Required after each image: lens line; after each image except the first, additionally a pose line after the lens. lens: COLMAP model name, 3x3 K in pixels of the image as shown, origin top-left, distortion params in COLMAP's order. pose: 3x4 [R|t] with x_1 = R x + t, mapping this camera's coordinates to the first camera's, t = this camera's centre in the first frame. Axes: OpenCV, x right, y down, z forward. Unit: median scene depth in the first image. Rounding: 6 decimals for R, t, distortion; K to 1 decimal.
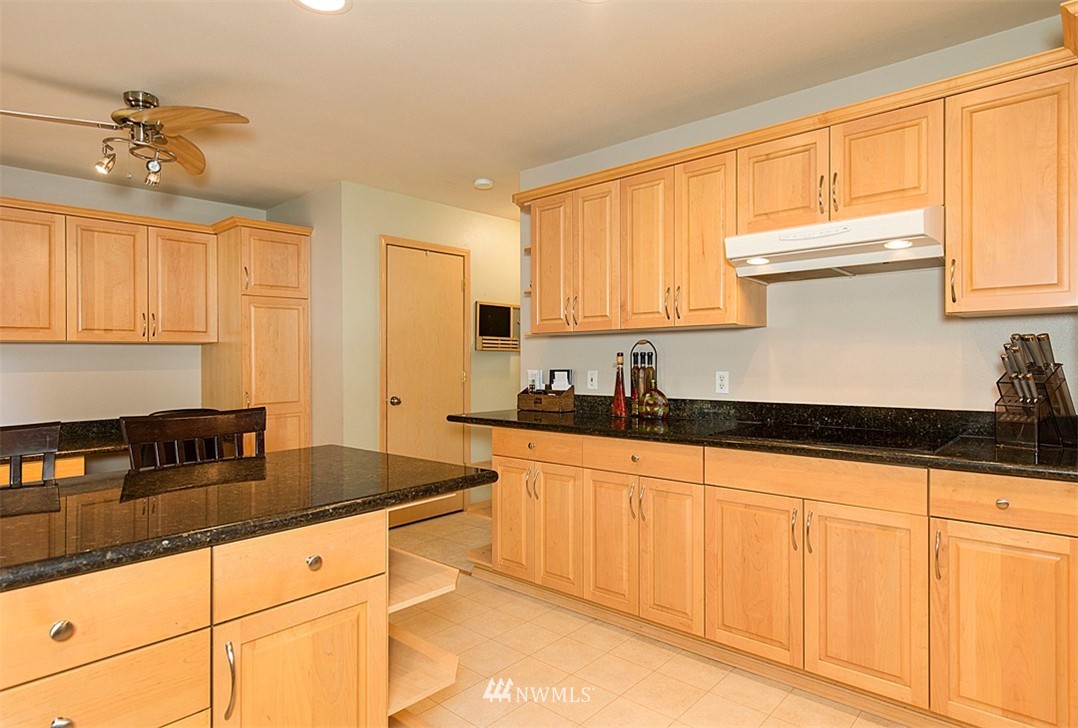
lens RADIAL K [[609.8, 0, 539.0], [0, 609.8, 364.0], [0, 0, 1]] dist [0.001064, 0.000248]
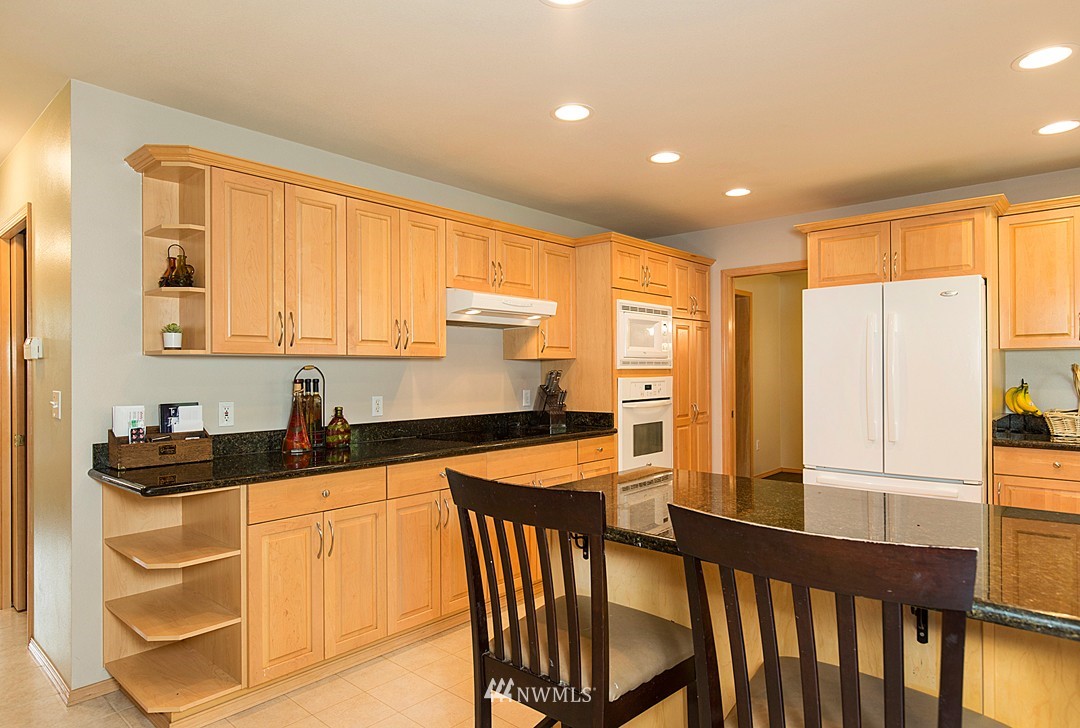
lens RADIAL K [[634.7, 0, 541.0], [0, 634.7, 375.3], [0, 0, 1]] dist [-0.000671, -0.000292]
pose [[-0.011821, 0.006459, 0.999909, -0.838716], [0.013735, 0.999886, -0.006296, -0.014441], [-0.999836, 0.013660, -0.011908, 0.692939]]
